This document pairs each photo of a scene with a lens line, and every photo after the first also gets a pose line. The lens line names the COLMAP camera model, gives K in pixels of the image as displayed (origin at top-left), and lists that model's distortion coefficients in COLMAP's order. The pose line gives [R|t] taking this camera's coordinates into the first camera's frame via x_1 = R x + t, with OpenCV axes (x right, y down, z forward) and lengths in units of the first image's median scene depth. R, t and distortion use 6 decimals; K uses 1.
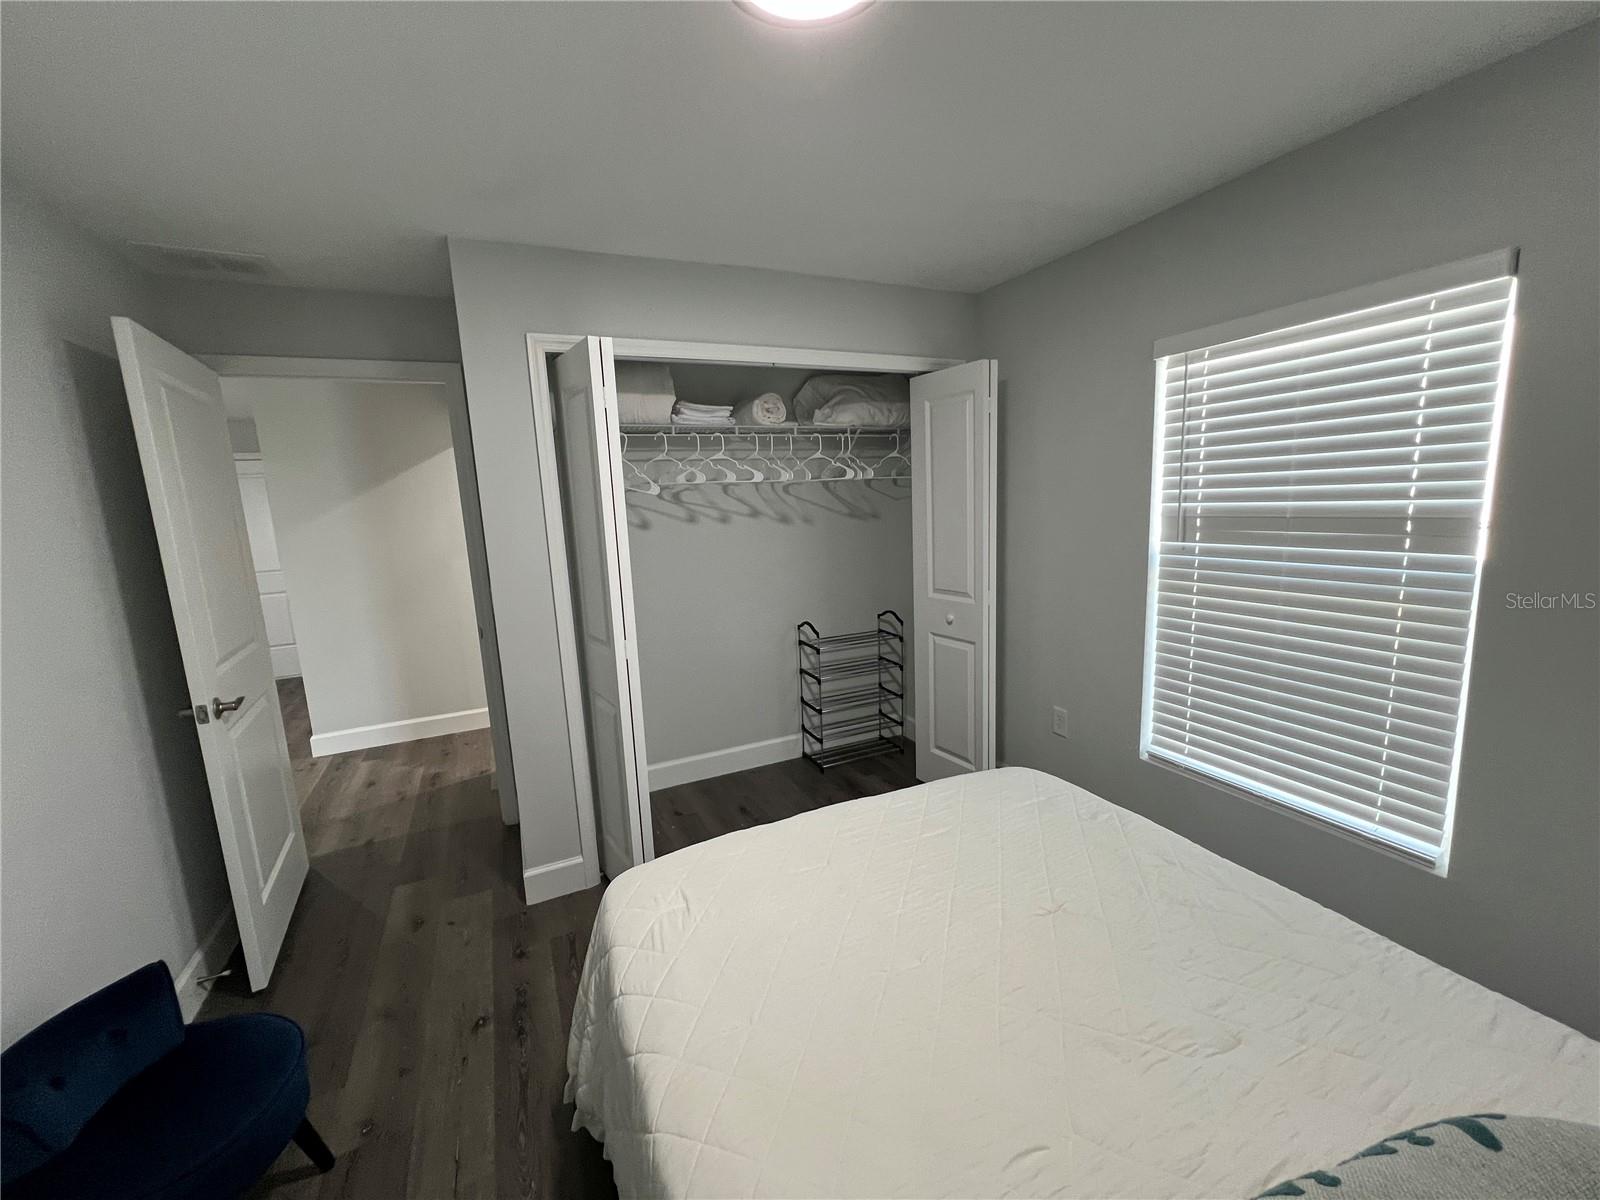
lens RADIAL K [[642.3, 0, 804.4], [0, 642.3, 602.8], [0, 0, 1]] dist [-0.001124, 0.000706]
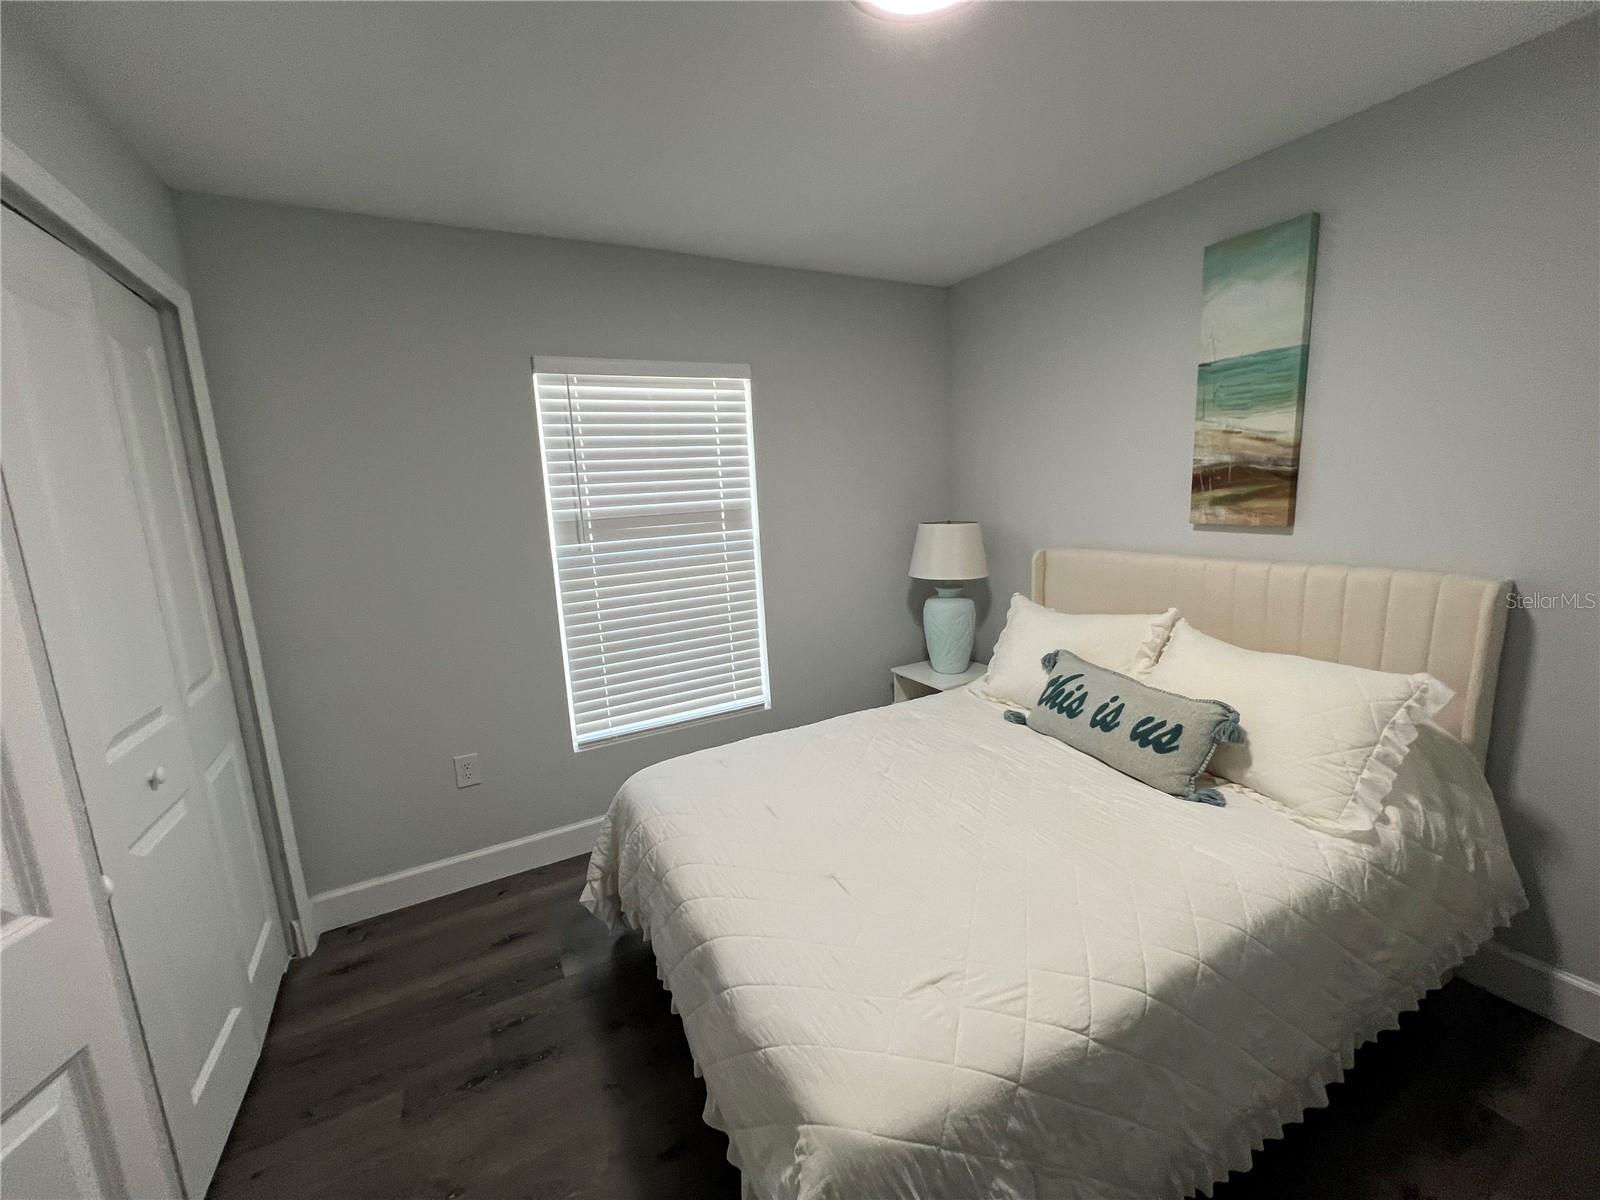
lens RADIAL K [[642.3, 0, 794.3], [0, 642.3, 595.1], [0, 0, 1]] dist [-0.001124, 0.000706]
pose [[-0.050411, -0.125443, 0.990819, -0.682506], [0.214054, 0.967670, 0.133403, -0.094881], [-0.975520, 0.218813, -0.021930, 0.837038]]
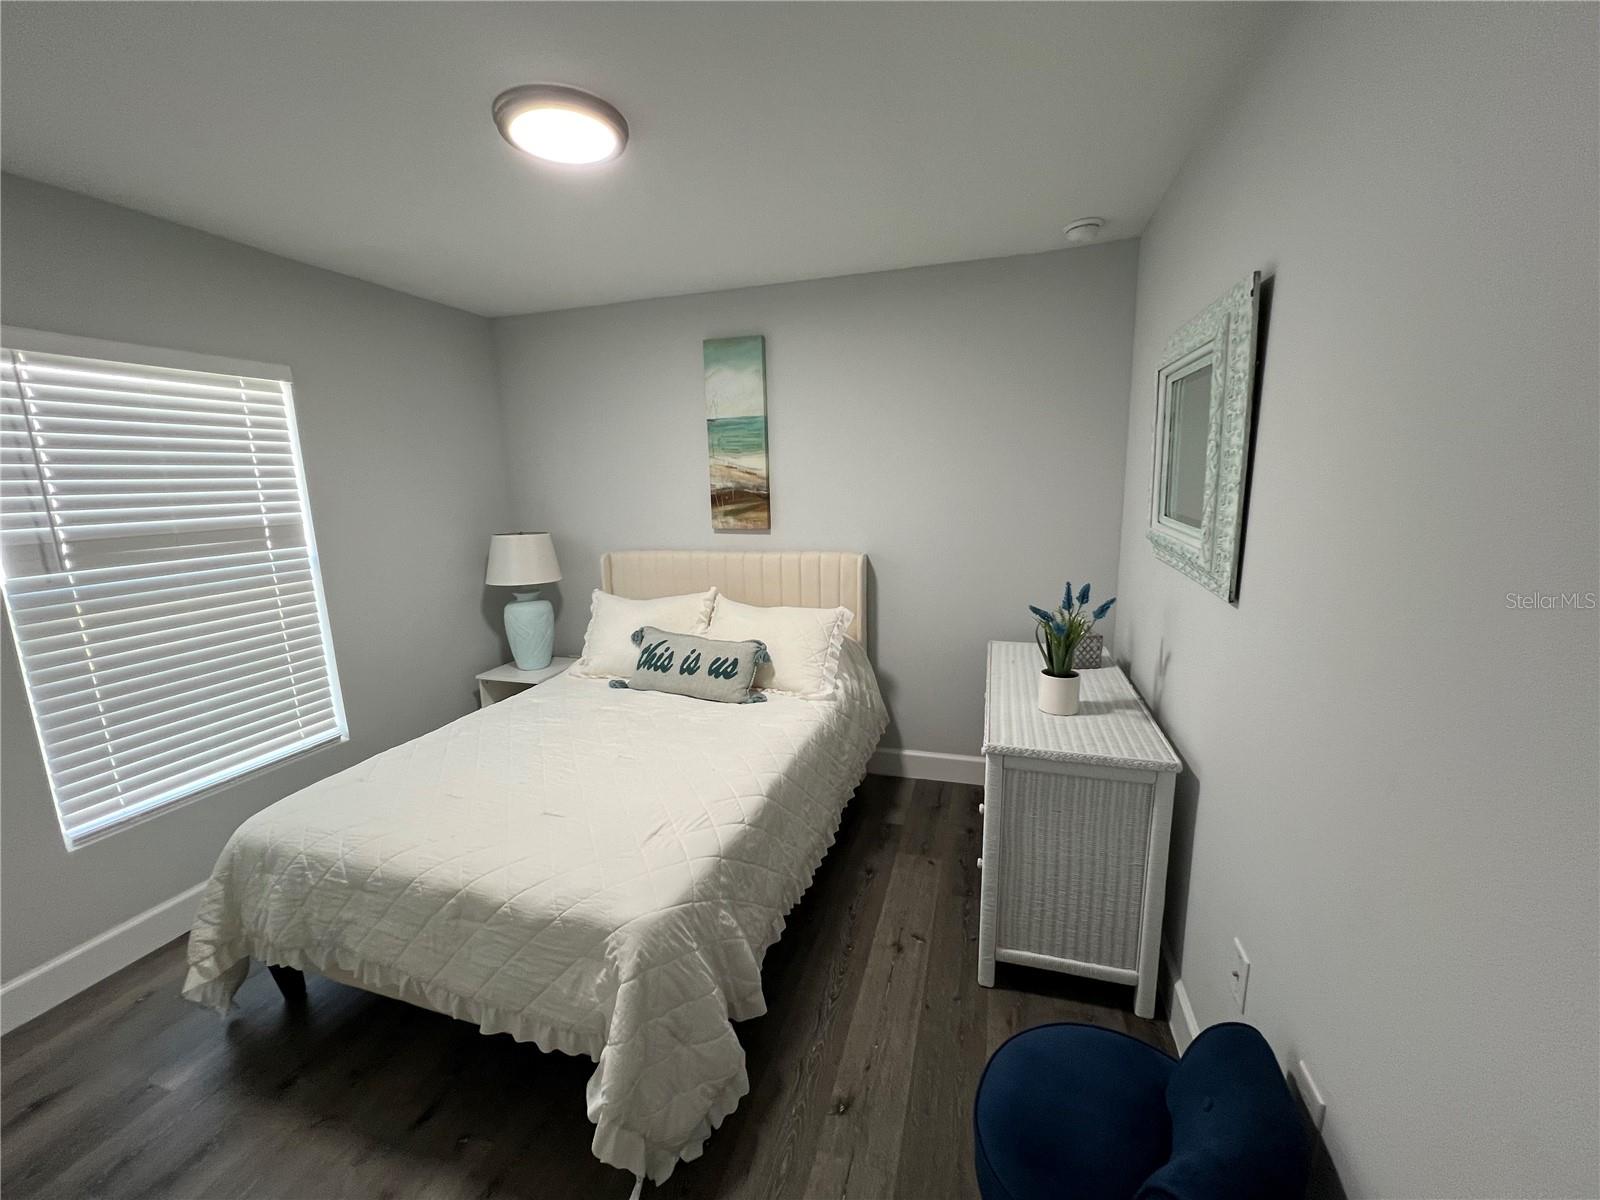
lens RADIAL K [[642.3, 0, 800.5], [0, 642.3, 597.1], [0, 0, 1]] dist [-0.001124, 0.000706]
pose [[-0.732027, -0.064247, 0.678240, -0.877747], [0.165815, 0.948805, 0.268840, -0.158813], [-0.660789, 0.309260, -0.683897, 1.153073]]
